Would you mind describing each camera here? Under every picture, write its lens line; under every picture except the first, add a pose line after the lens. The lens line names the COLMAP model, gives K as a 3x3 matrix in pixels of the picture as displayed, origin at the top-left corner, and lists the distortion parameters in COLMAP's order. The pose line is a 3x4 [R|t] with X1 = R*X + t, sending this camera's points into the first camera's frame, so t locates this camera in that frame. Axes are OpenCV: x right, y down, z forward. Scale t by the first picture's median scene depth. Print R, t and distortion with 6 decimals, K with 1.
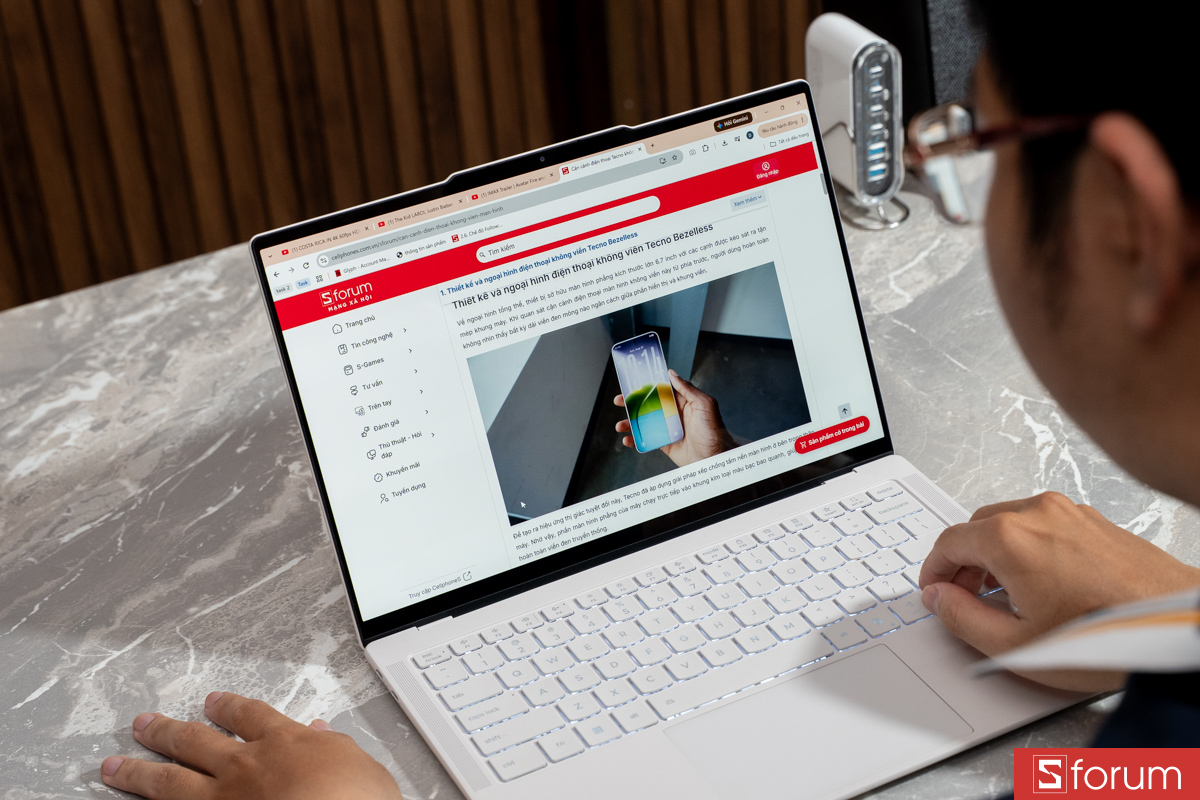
lens RADIAL K [[2295.9, 0, 597.4], [0, 2295.9, 404.2], [0, 0, 1]] dist [0.018301, 0.000000]
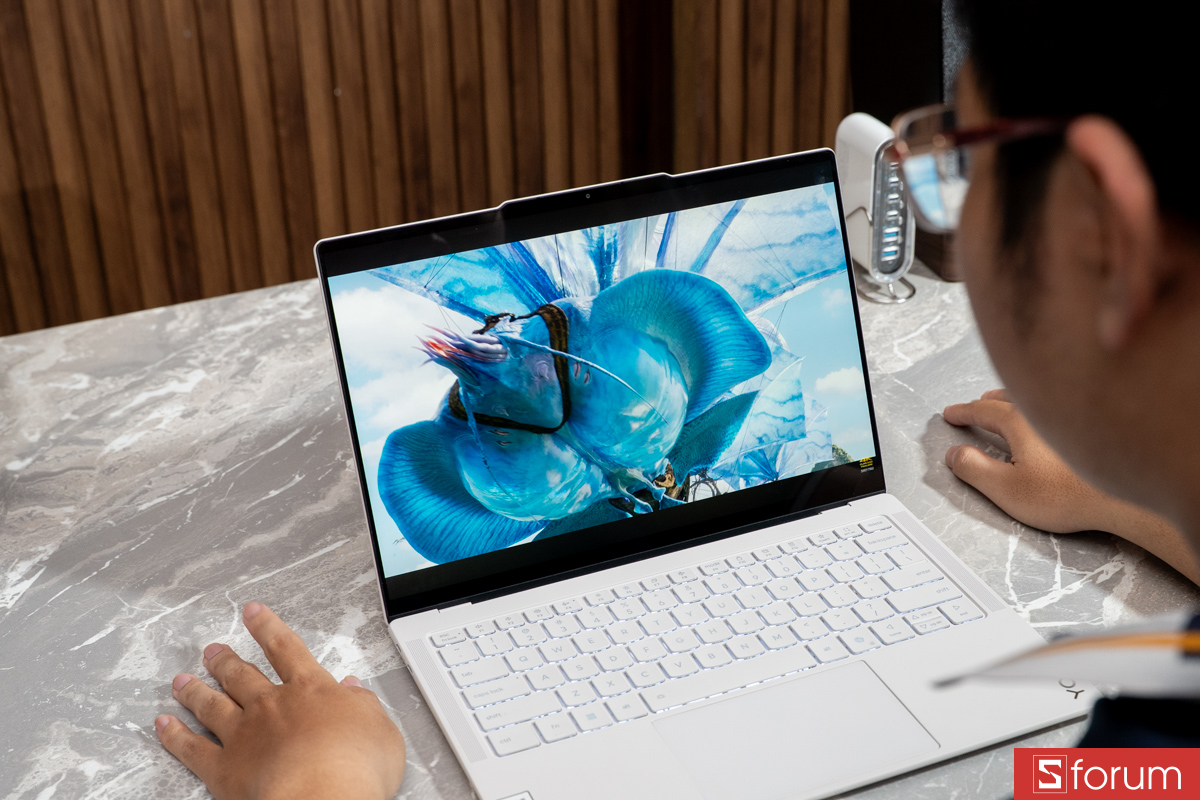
lens RADIAL K [[1792.2, 0, 602.3], [0, 1792.2, 395.1], [0, 0, 1]] dist [-0.071227, 0.000000]
pose [[0.996062, 0.081708, -0.034427, 0.018680], [-0.083210, 0.995528, -0.044727, 0.024626], [0.030618, 0.047416, 0.998406, 0.133217]]
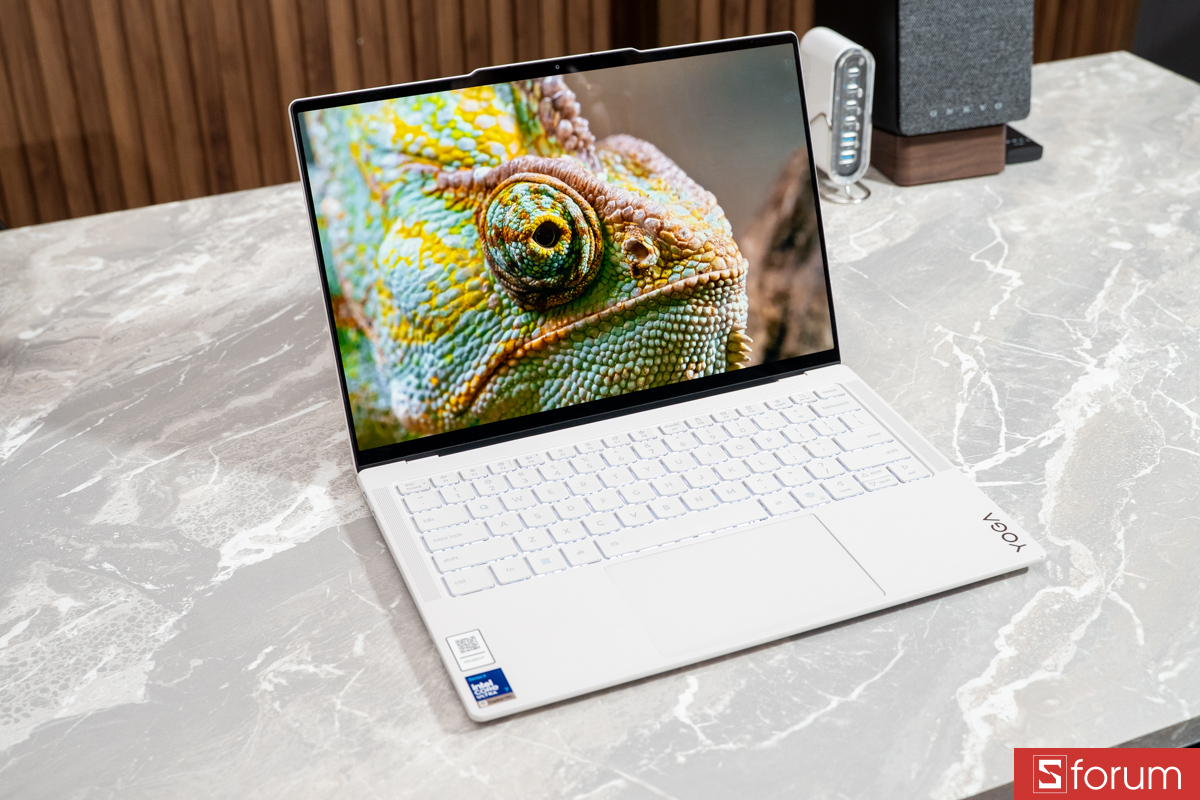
lens RADIAL K [[1483.2, 0, 599.9], [0, 1483.2, 403.1], [0, 0, 1]] dist [-0.109003, 0.000000]
pose [[0.994739, 0.095423, -0.037255, 0.037868], [-0.095835, 0.995353, -0.009422, 0.060044], [0.036183, 0.012943, 0.999261, 0.246923]]
